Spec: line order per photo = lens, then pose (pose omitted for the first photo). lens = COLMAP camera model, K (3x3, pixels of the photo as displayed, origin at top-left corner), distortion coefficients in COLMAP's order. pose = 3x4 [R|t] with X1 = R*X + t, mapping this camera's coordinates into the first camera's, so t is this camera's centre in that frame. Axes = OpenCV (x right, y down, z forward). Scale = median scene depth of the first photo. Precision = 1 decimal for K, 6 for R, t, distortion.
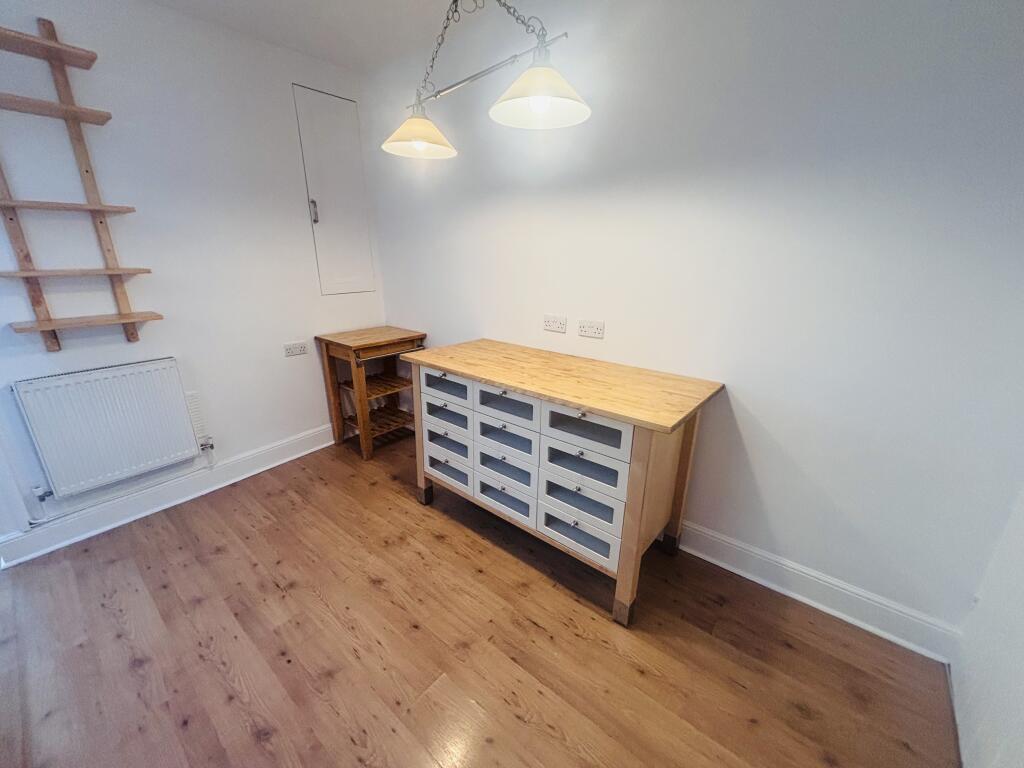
lens RADIAL K [[414.0, 0, 509.9], [0, 414.0, 383.5], [0, 0, 1]] dist [0.010686, -0.000694]
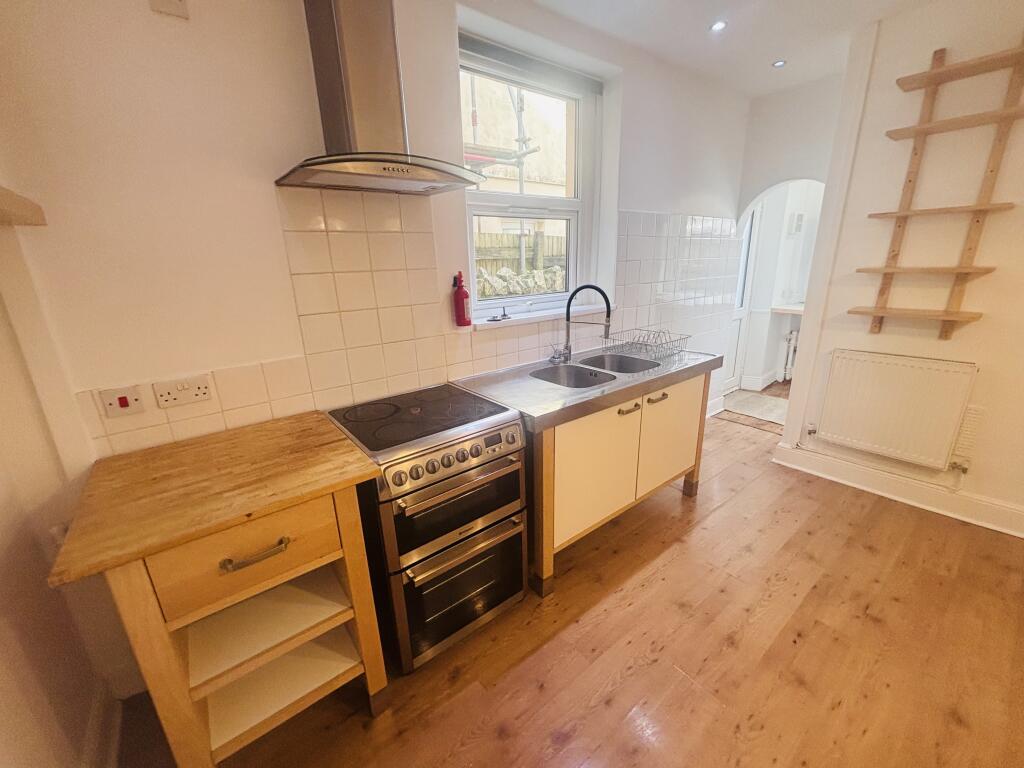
lens RADIAL K [[414.0, 0, 509.9], [0, 414.0, 383.5], [0, 0, 1]] dist [0.010686, -0.000694]
pose [[-0.203530, 0.291407, -0.934696, 0.323765], [-0.271658, 0.900386, 0.339864, -0.069355], [0.940626, 0.323090, -0.104093, 0.165905]]
